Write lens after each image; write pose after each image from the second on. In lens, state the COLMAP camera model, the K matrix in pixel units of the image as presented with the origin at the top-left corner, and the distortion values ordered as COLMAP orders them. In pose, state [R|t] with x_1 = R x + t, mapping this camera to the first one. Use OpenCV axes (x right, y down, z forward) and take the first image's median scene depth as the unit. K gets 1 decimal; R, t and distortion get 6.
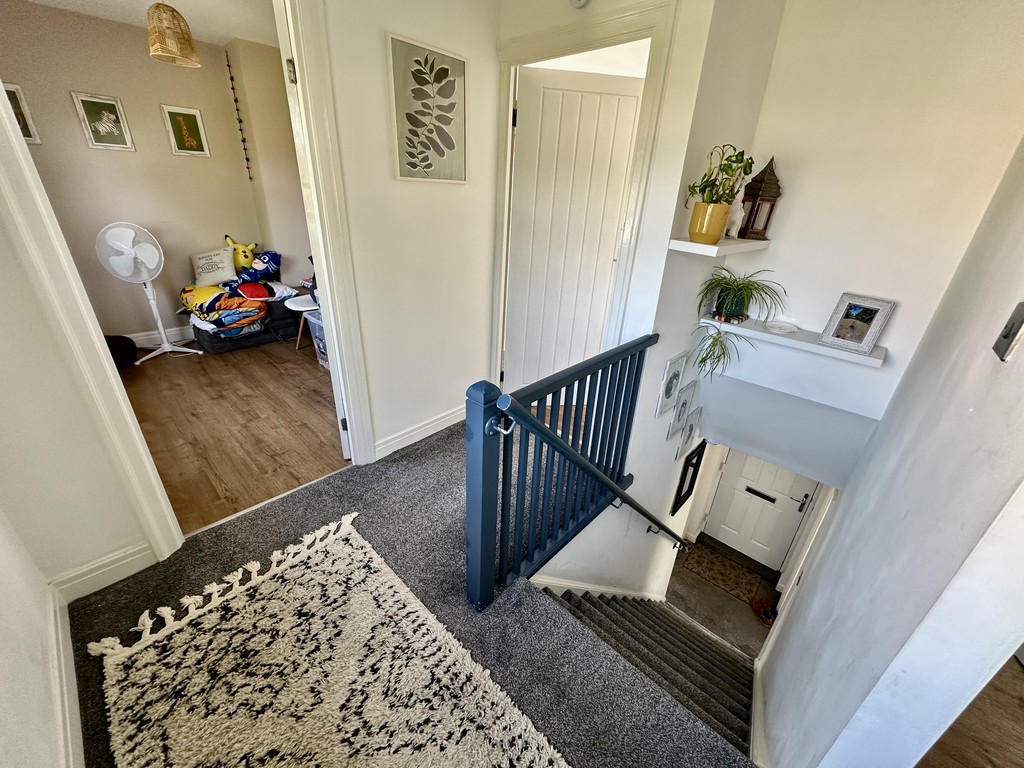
lens RADIAL K [[408.8, 0, 510.2], [0, 408.8, 382.7], [0, 0, 1]] dist [-0.003881, 0.000638]
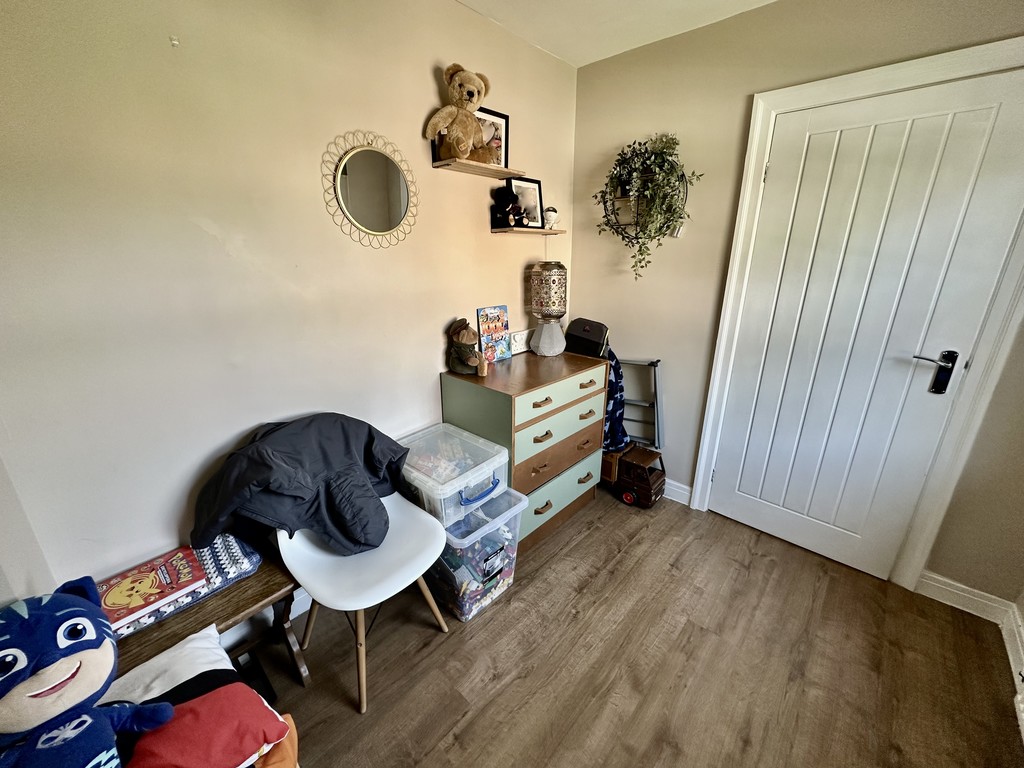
lens RADIAL K [[408.8, 0, 507.8], [0, 408.8, 384.1], [0, 0, 1]] dist [-0.003881, 0.000638]
pose [[-0.008847, -0.353984, 0.935210, -0.809276], [0.423259, 0.846008, 0.324224, -0.414341], [-0.905966, 0.398704, 0.142342, 0.769012]]
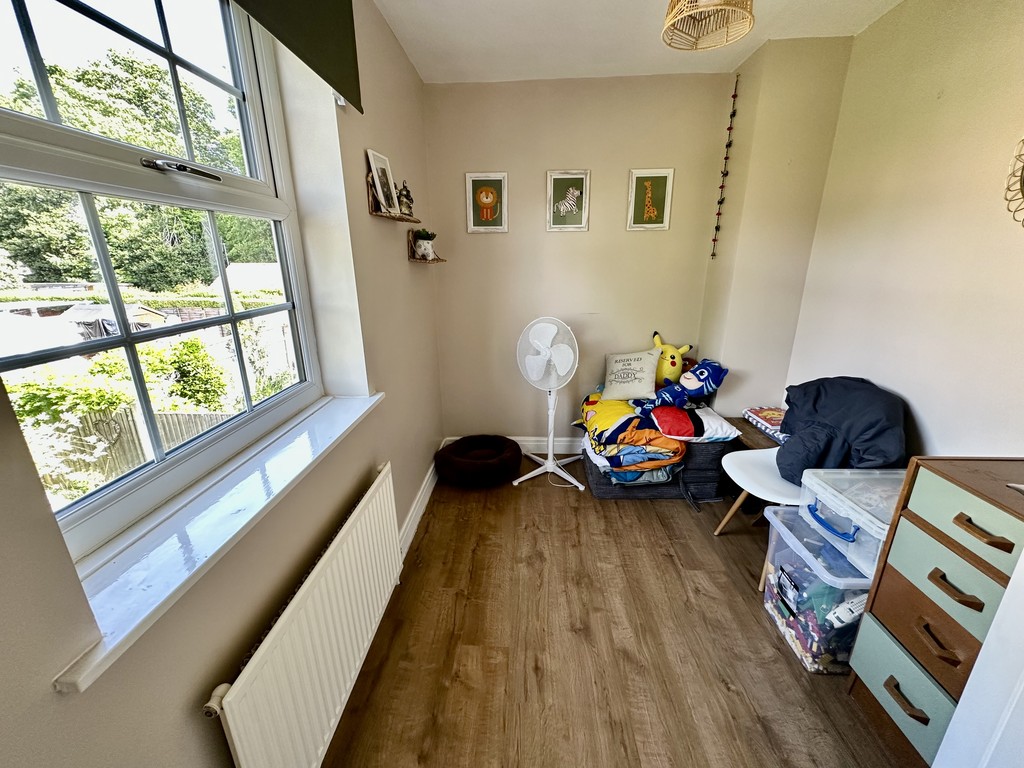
lens RADIAL K [[408.8, 0, 512.6], [0, 408.8, 382.5], [0, 0, 1]] dist [-0.003881, 0.000638]
pose [[0.656047, 0.175385, -0.734059, -0.347814], [-0.284550, 0.958326, -0.025341, -0.203872], [0.699023, 0.225502, 0.678613, 0.389224]]
